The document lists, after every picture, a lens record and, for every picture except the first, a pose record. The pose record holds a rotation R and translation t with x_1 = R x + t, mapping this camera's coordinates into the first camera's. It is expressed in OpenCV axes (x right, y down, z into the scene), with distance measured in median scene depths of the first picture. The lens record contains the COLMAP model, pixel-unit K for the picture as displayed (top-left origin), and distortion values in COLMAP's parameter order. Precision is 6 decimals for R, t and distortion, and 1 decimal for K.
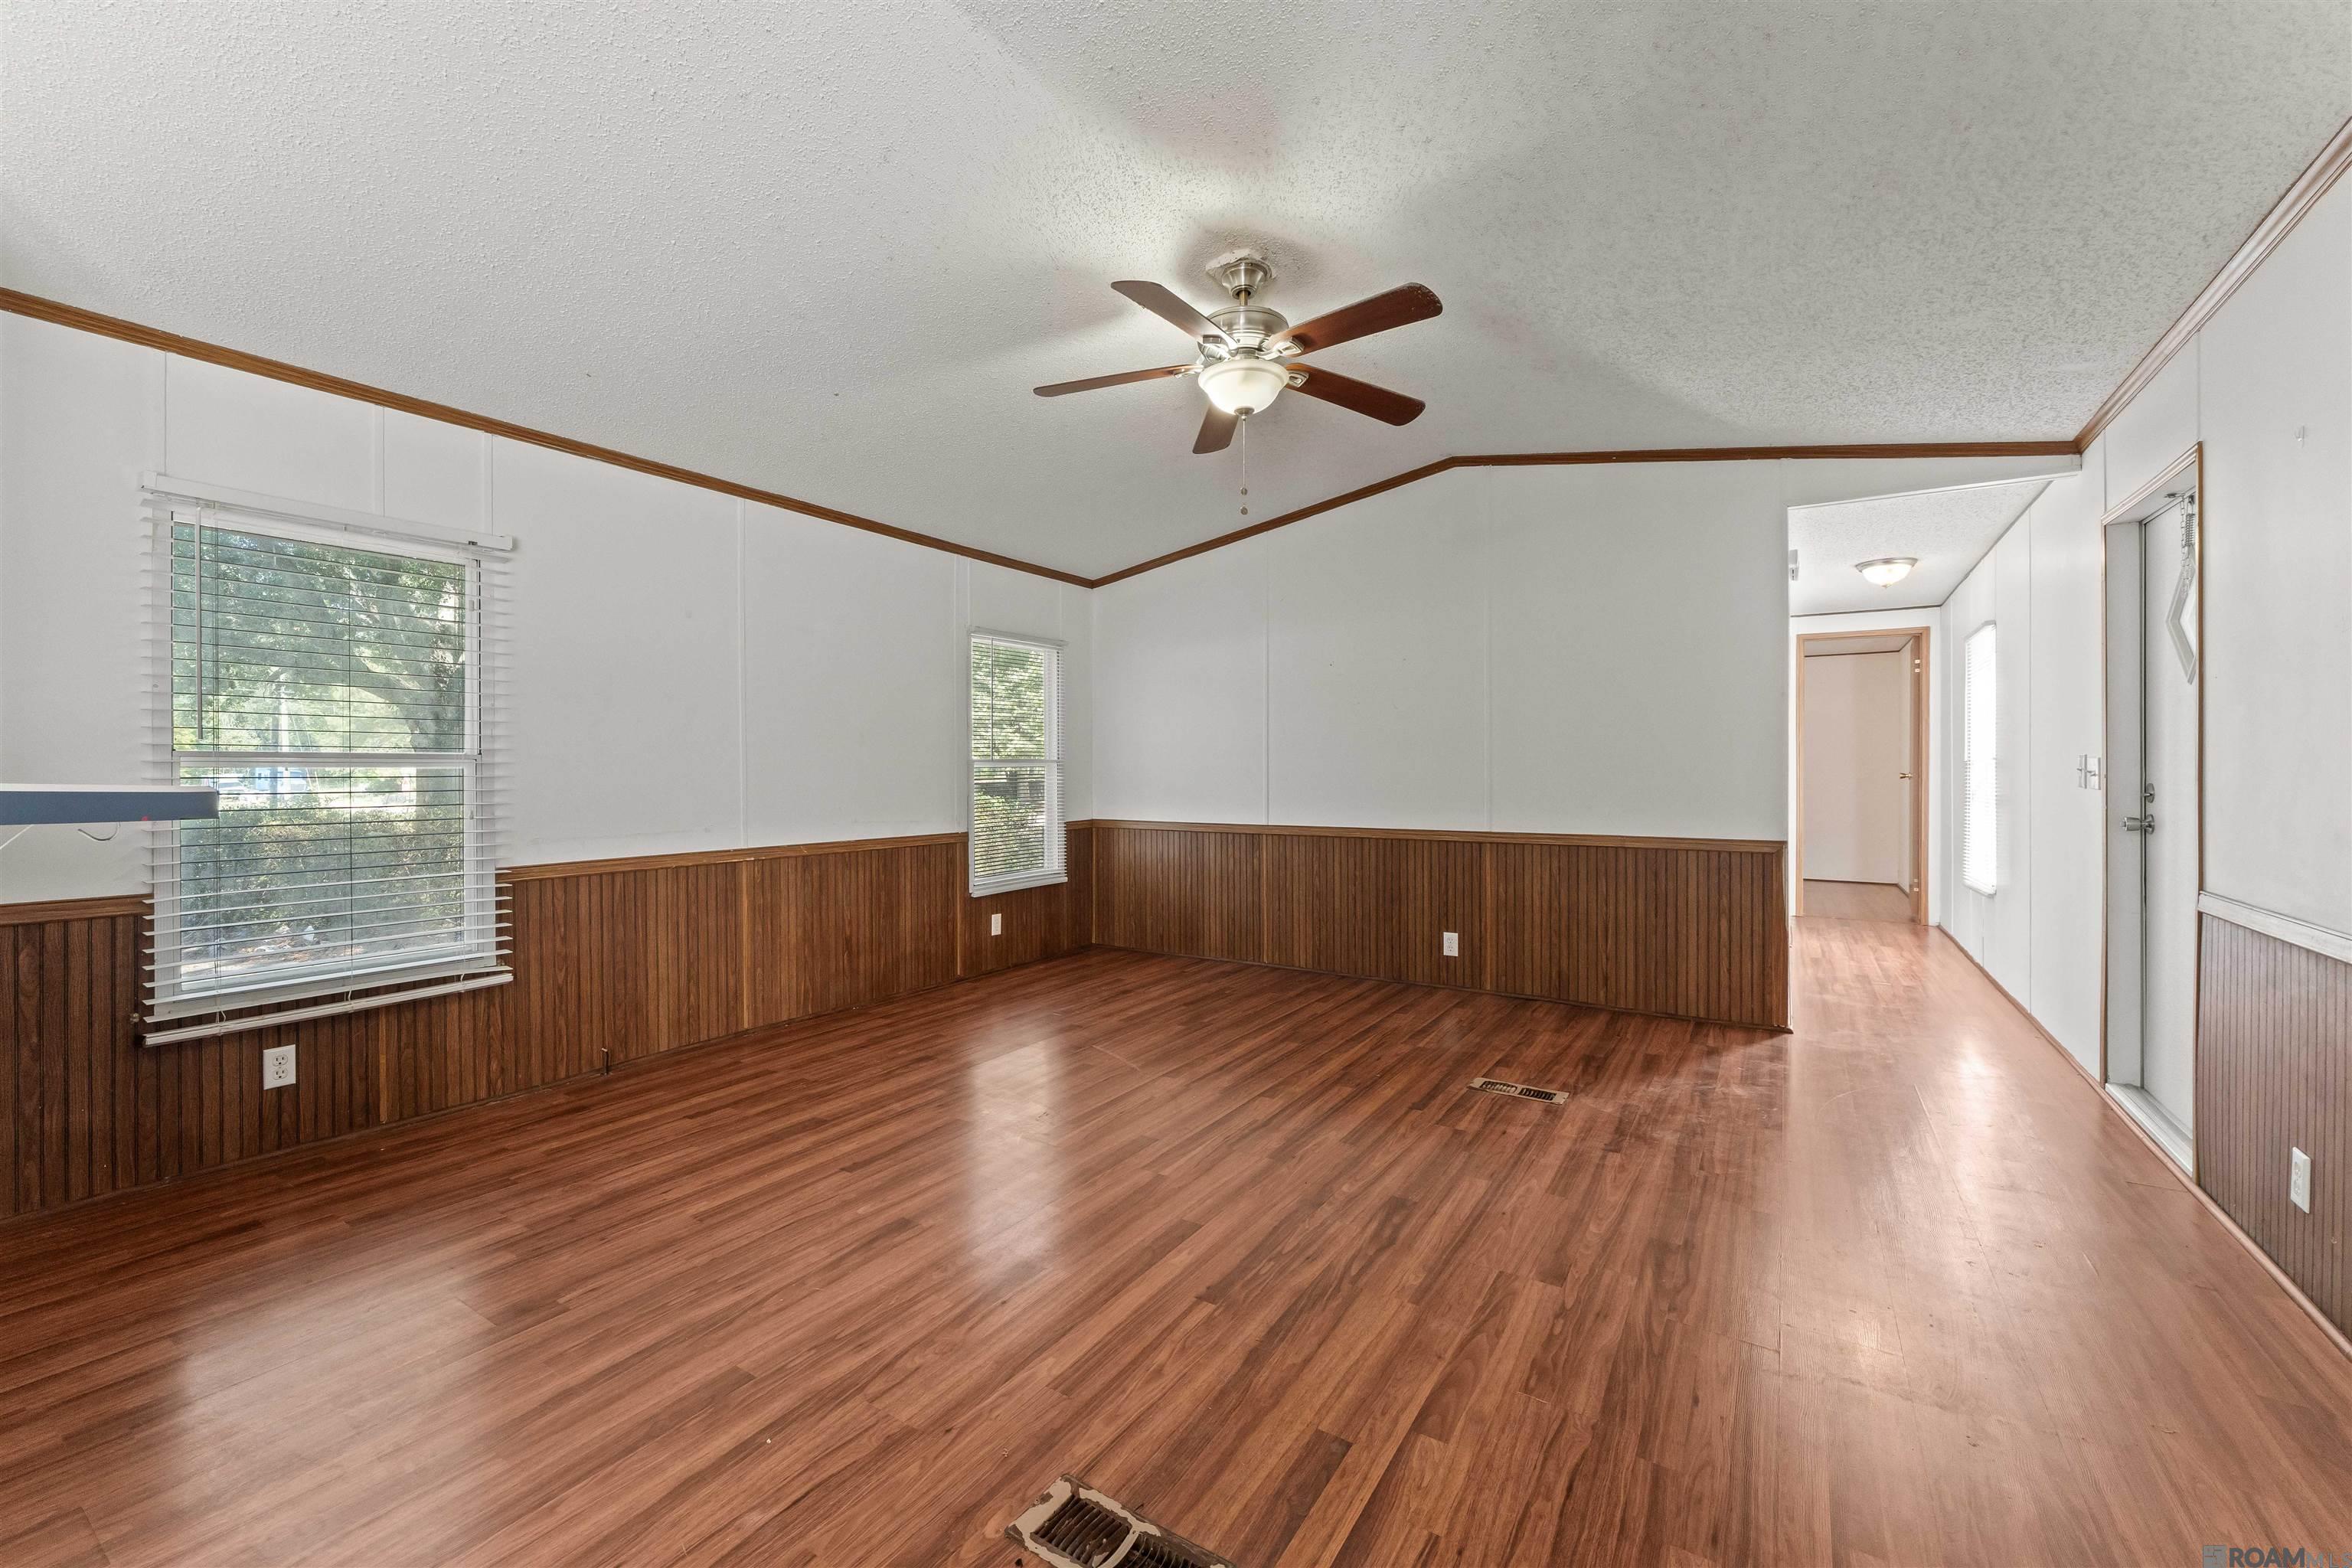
lens RADIAL K [[947.8, 0, 1153.5], [0, 947.8, 784.3], [0, 0, 1]] dist [-0.001327, -0.000071]
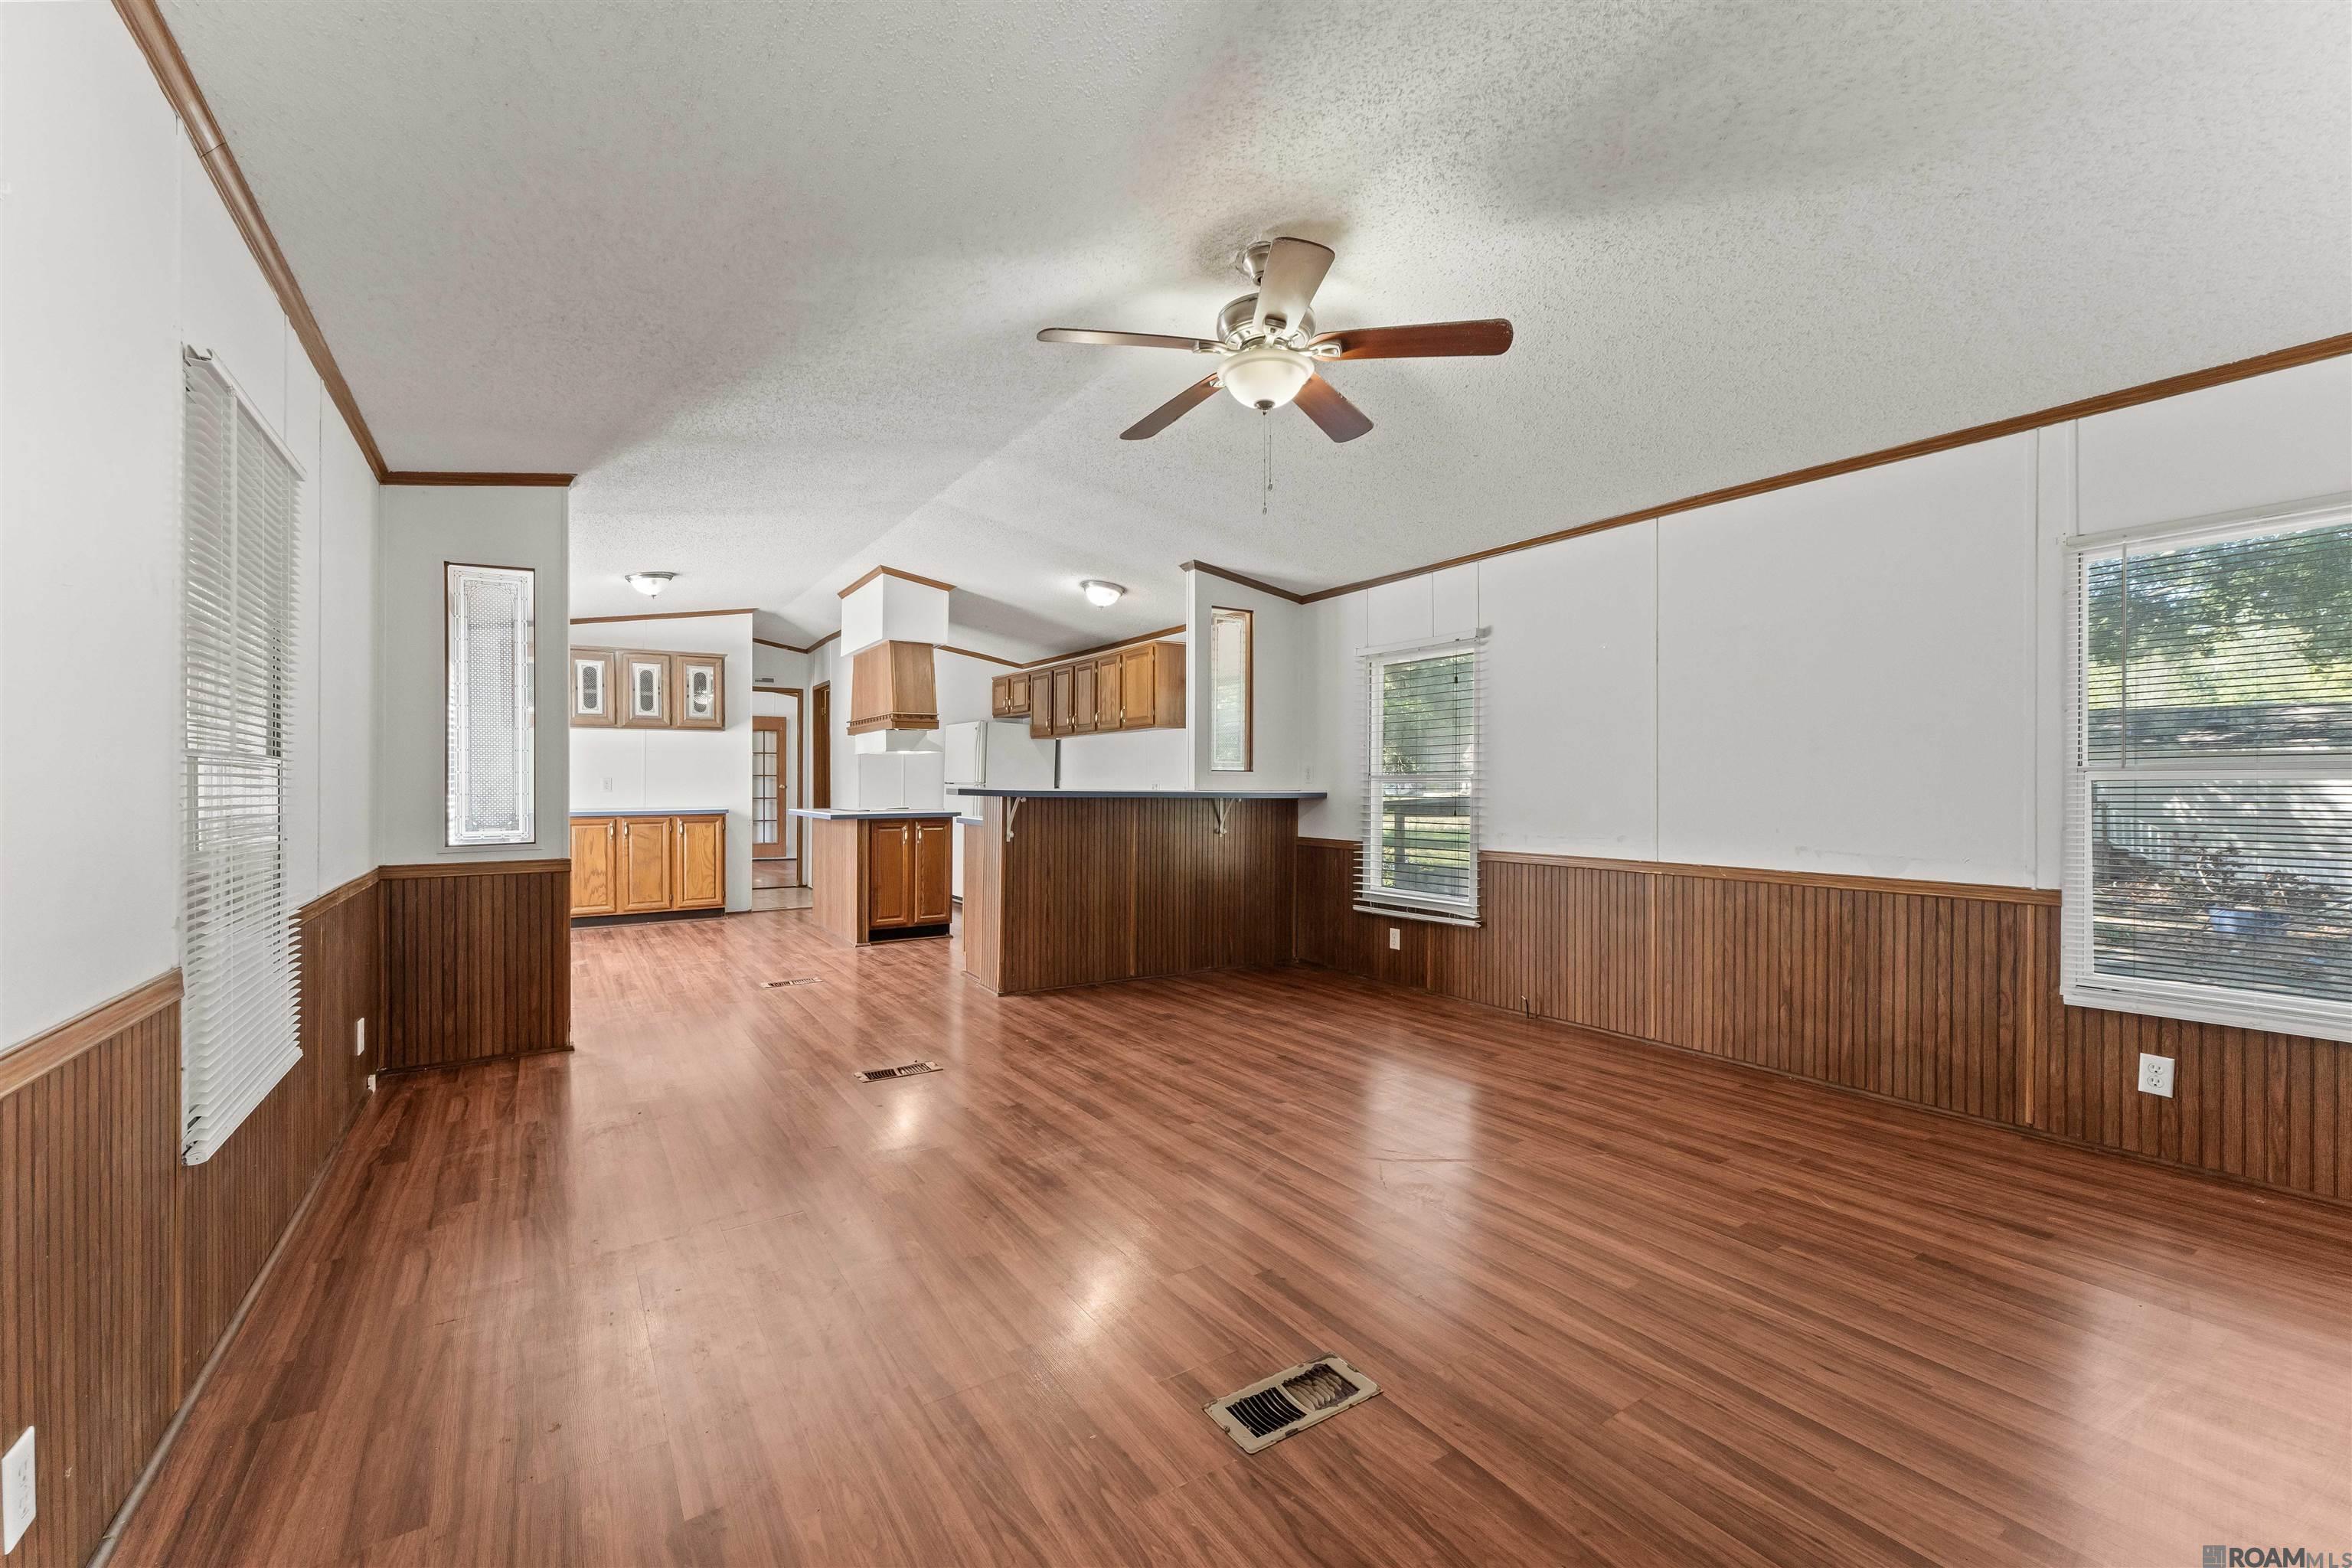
lens RADIAL K [[947.8, 0, 1153.5], [0, 947.8, 784.3], [0, 0, 1]] dist [-0.001327, -0.000071]
pose [[-0.400215, 0.000892, -0.916421, 0.921572], [-0.012463, 0.999902, 0.006416, -0.019467], [0.916337, 0.013989, -0.400164, 1.167616]]
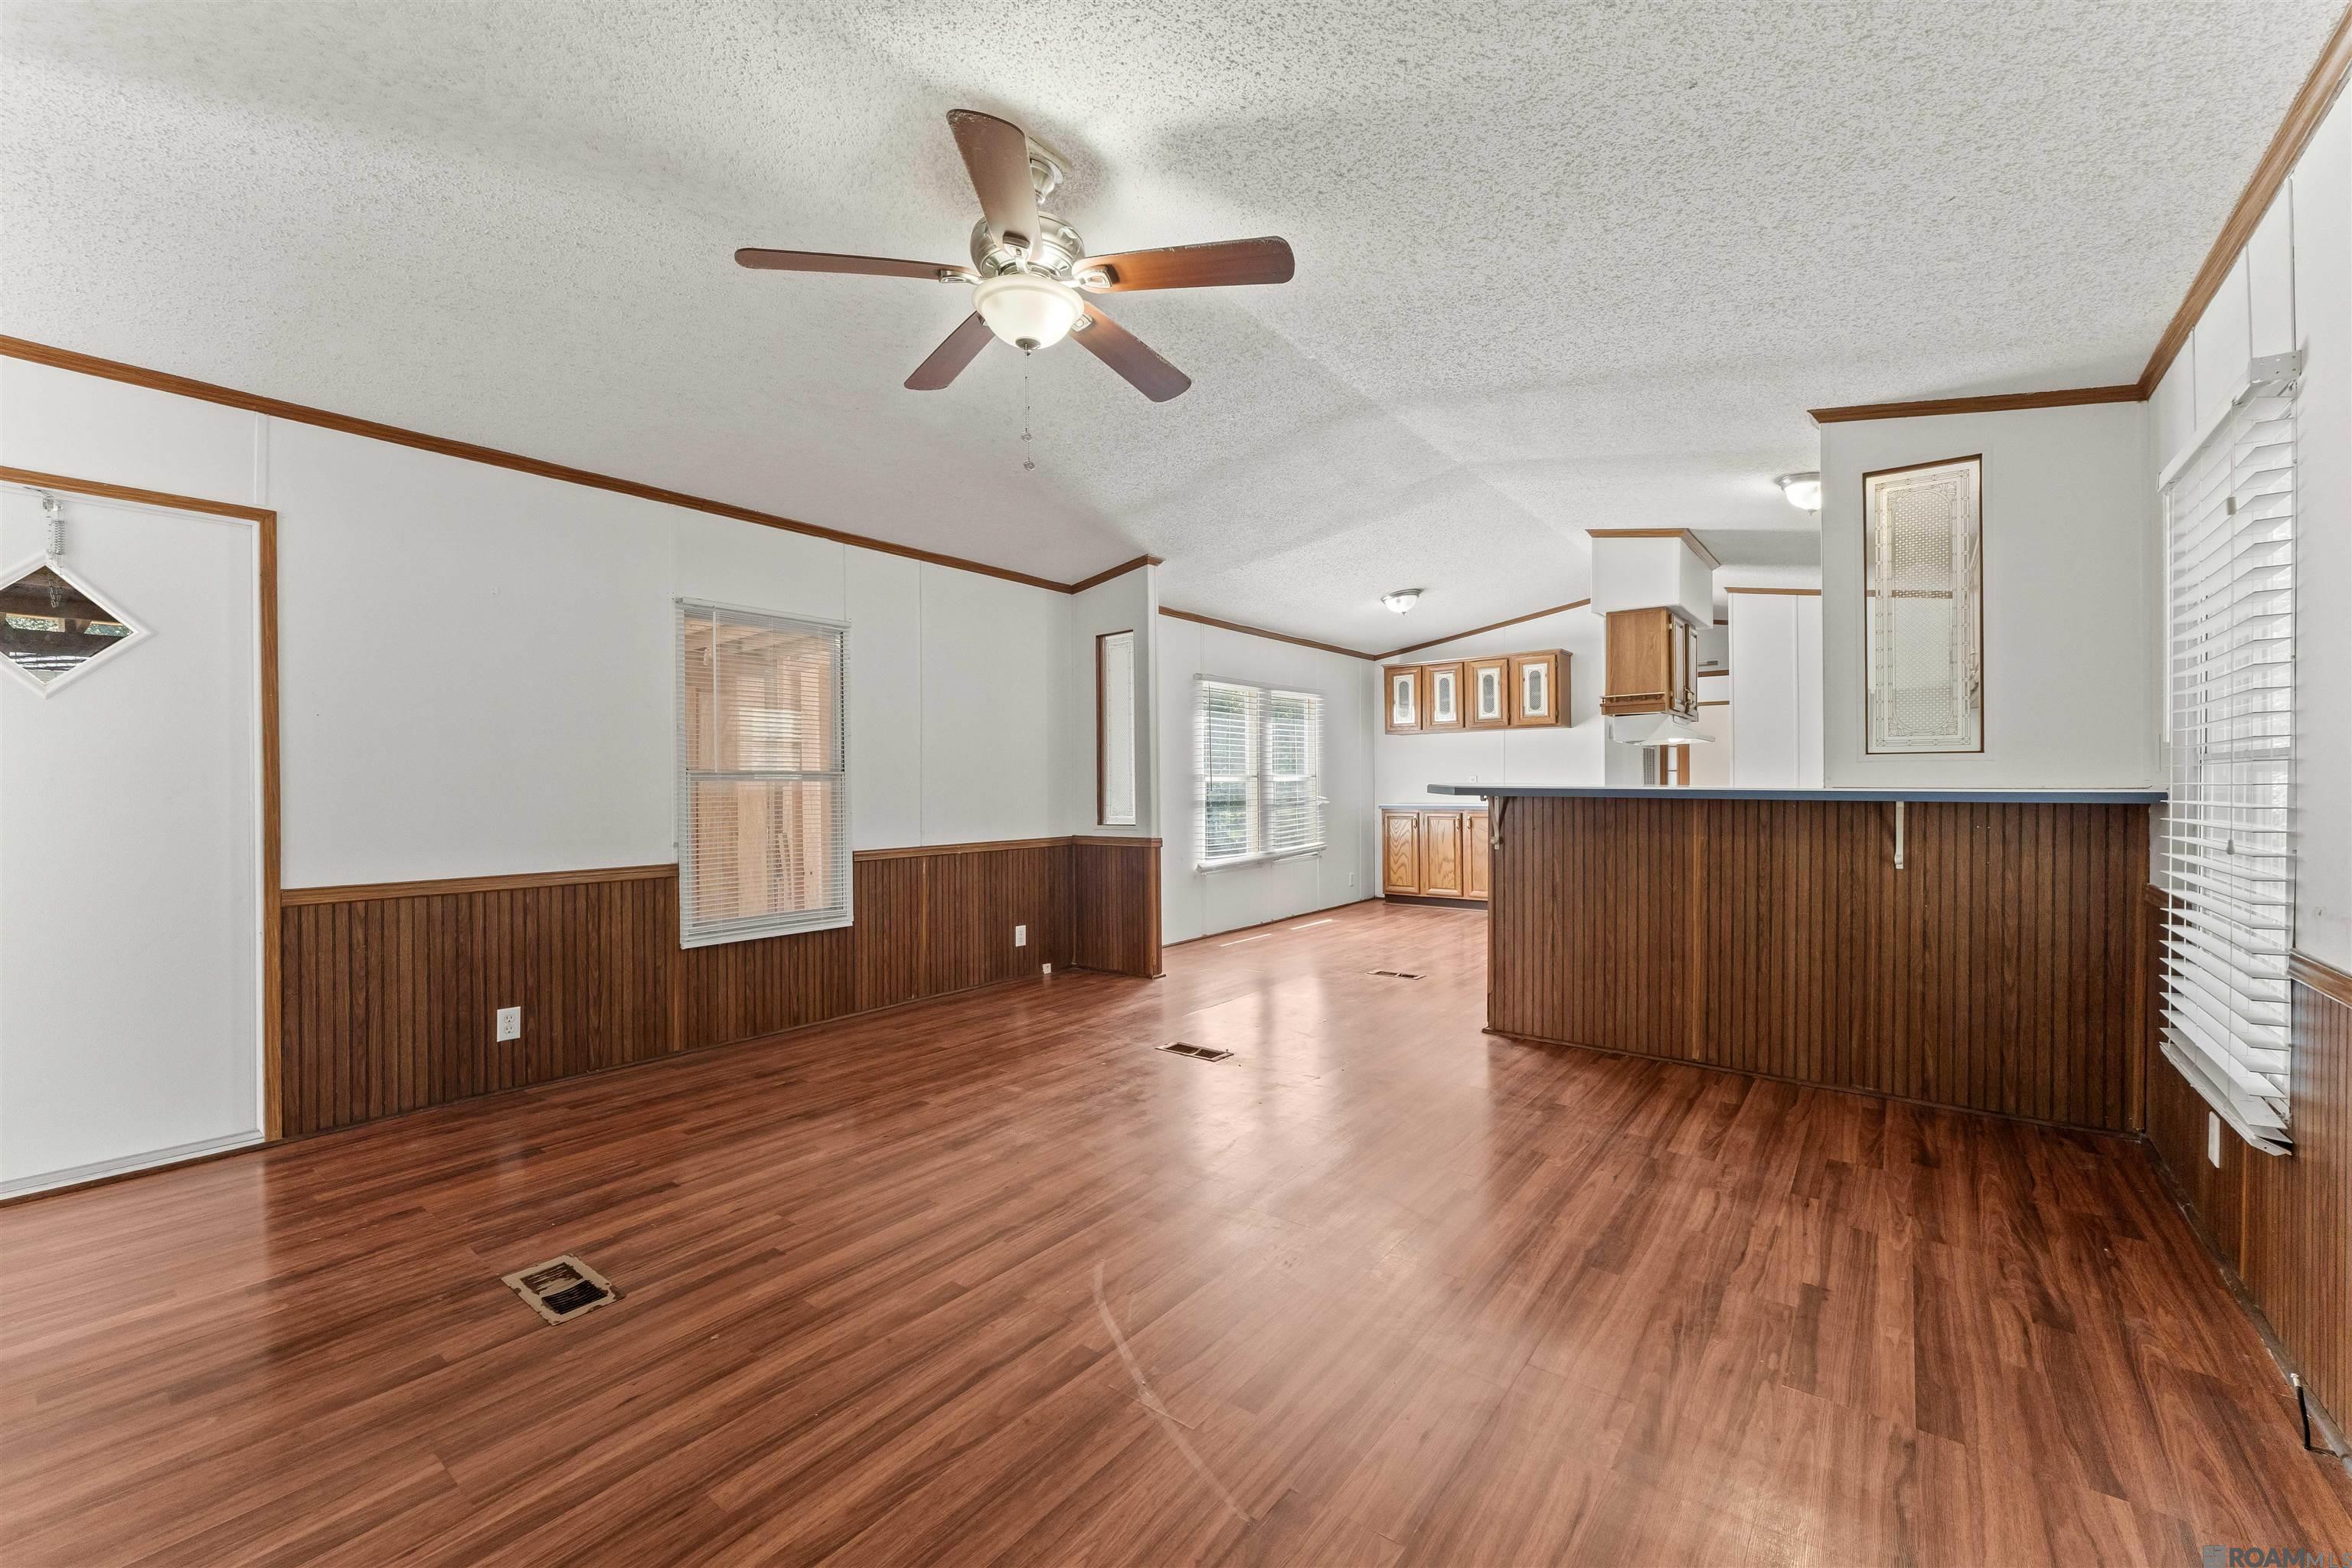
lens RADIAL K [[952.6, 0, 1176.0], [0, 952.6, 784.0], [0, 0, 1]] dist [0.001155, 0.000226]
pose [[-0.997860, 0.007328, 0.064980, -0.075593], [0.008194, 0.999881, 0.013080, -0.022300], [-0.064876, 0.013584, -0.997801, 1.658483]]
